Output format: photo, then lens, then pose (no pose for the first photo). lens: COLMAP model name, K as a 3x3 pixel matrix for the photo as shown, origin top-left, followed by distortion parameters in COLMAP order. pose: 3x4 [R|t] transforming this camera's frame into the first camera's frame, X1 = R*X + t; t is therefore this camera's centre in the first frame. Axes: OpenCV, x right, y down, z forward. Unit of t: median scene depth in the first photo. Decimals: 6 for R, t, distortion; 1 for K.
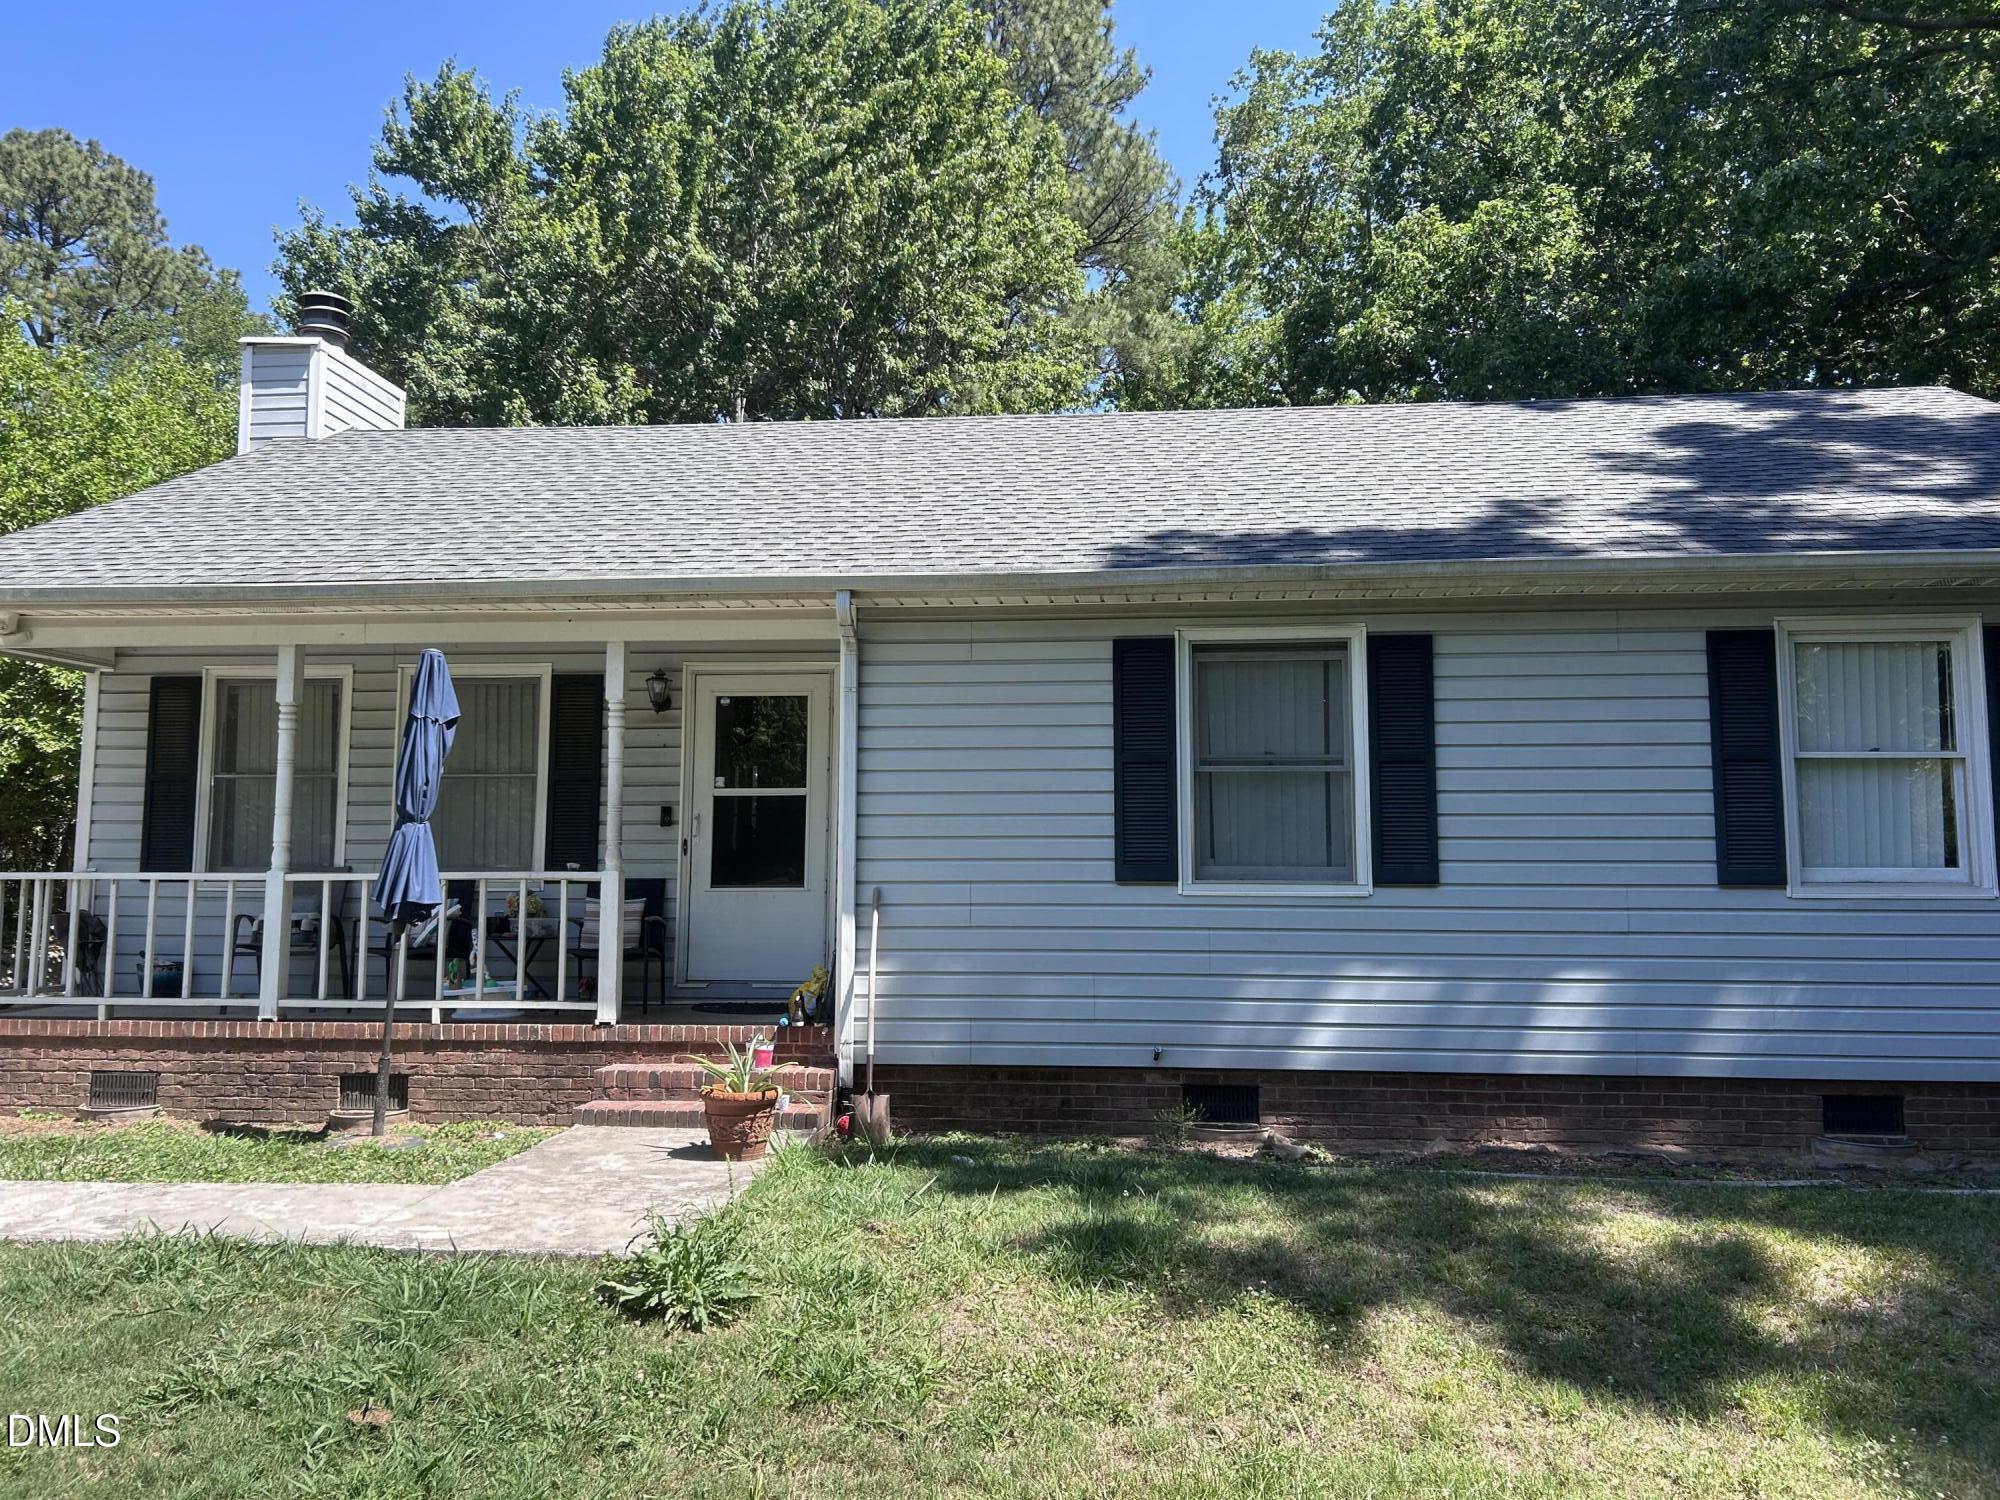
lens RADIAL K [[1521.1, 0, 1004.0], [0, 1521.1, 719.8], [0, 0, 1]] dist [0.085037, -0.110259]
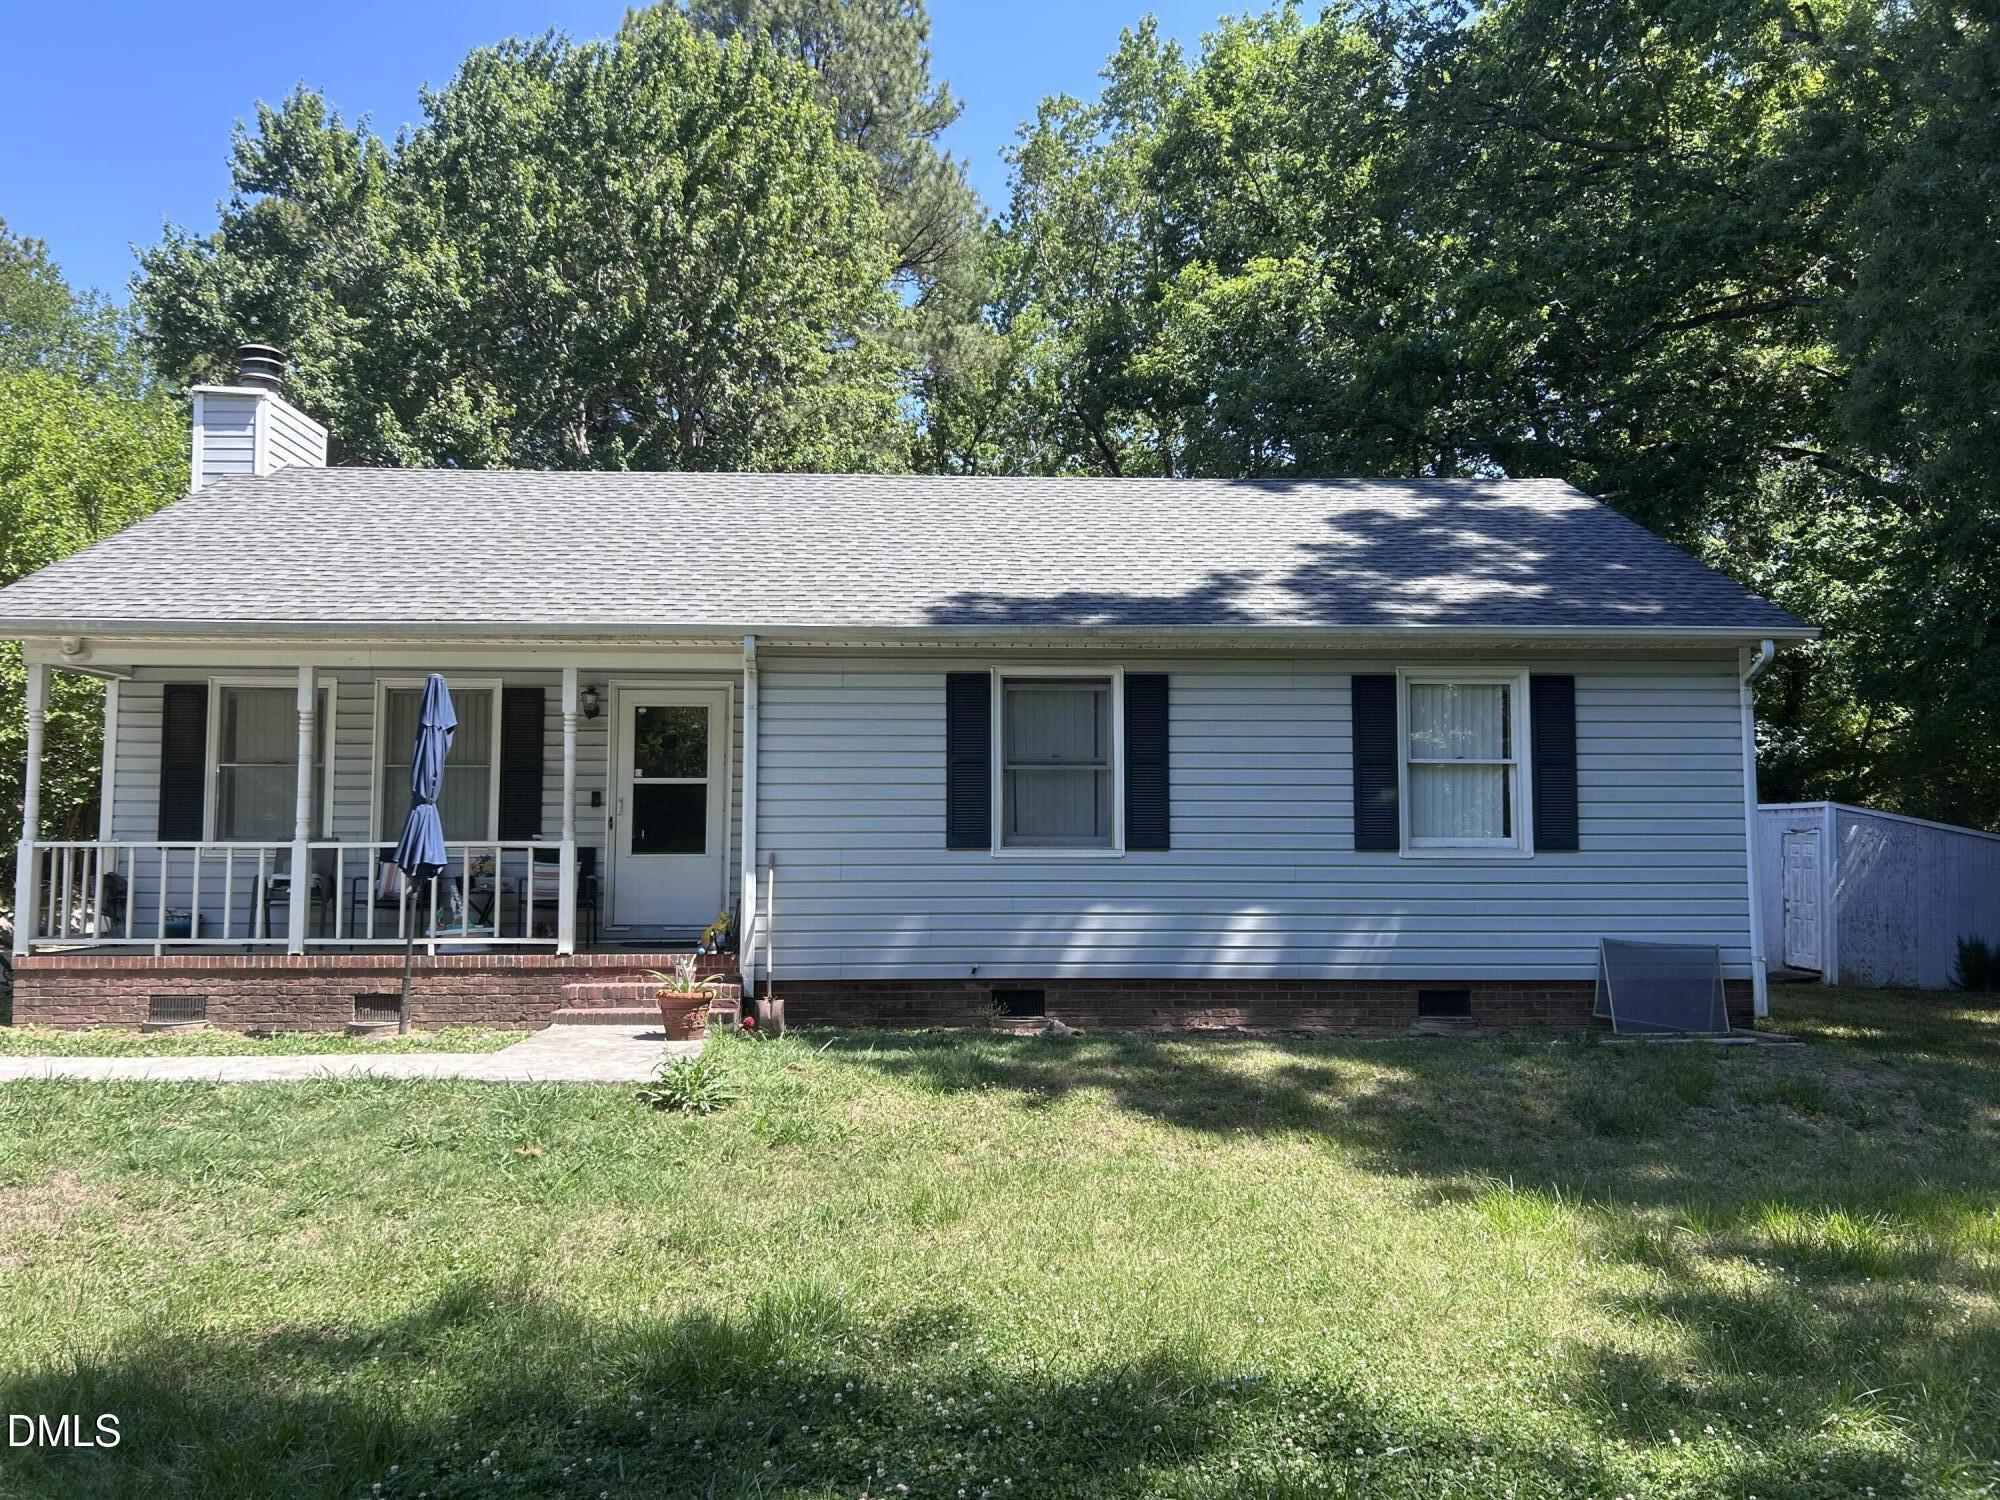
lens RADIAL K [[1521.1, 0, 1004.0], [0, 1521.1, 719.8], [0, 0, 1]] dist [0.085037, -0.110259]
pose [[0.991493, 0.010691, 0.129724, -0.053847], [-0.012710, 0.999811, 0.014741, -0.030981], [-0.129541, -0.016264, 0.991441, -0.370157]]
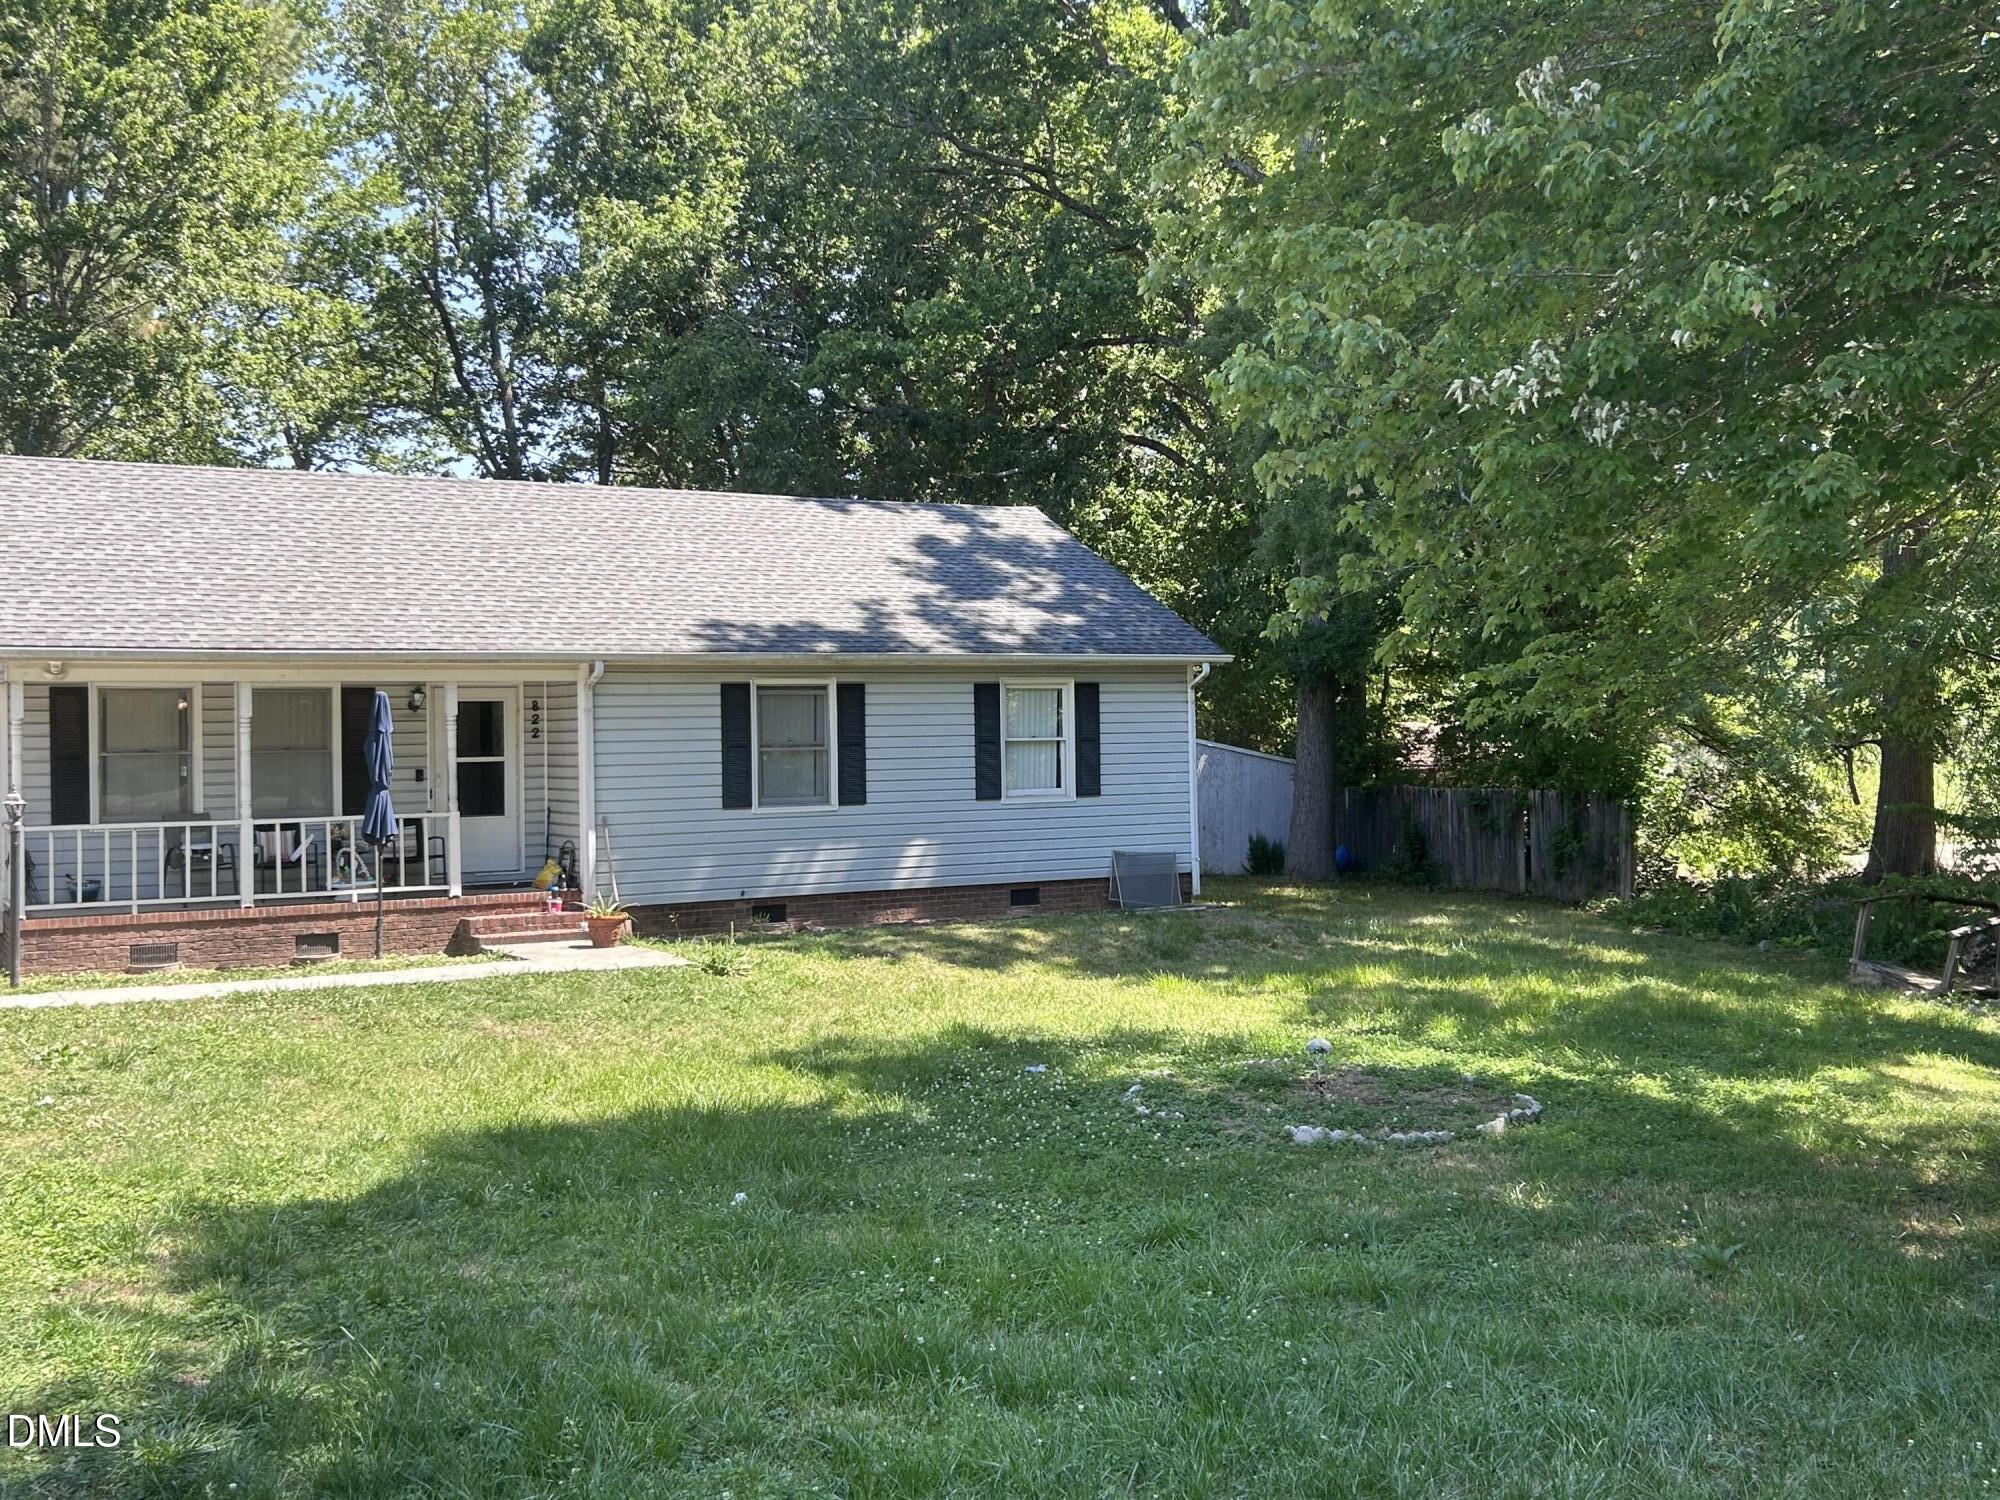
lens RADIAL K [[2007.9, 0, 1000.4], [0, 2007.9, 665.3], [0, 0, 1]] dist [0.185344, -0.411633]
pose [[0.818141, 0.005963, 0.574987, -1.091465], [-0.045054, 0.997537, 0.053762, -0.225660], [-0.573250, -0.069891, 0.816394, -1.274236]]
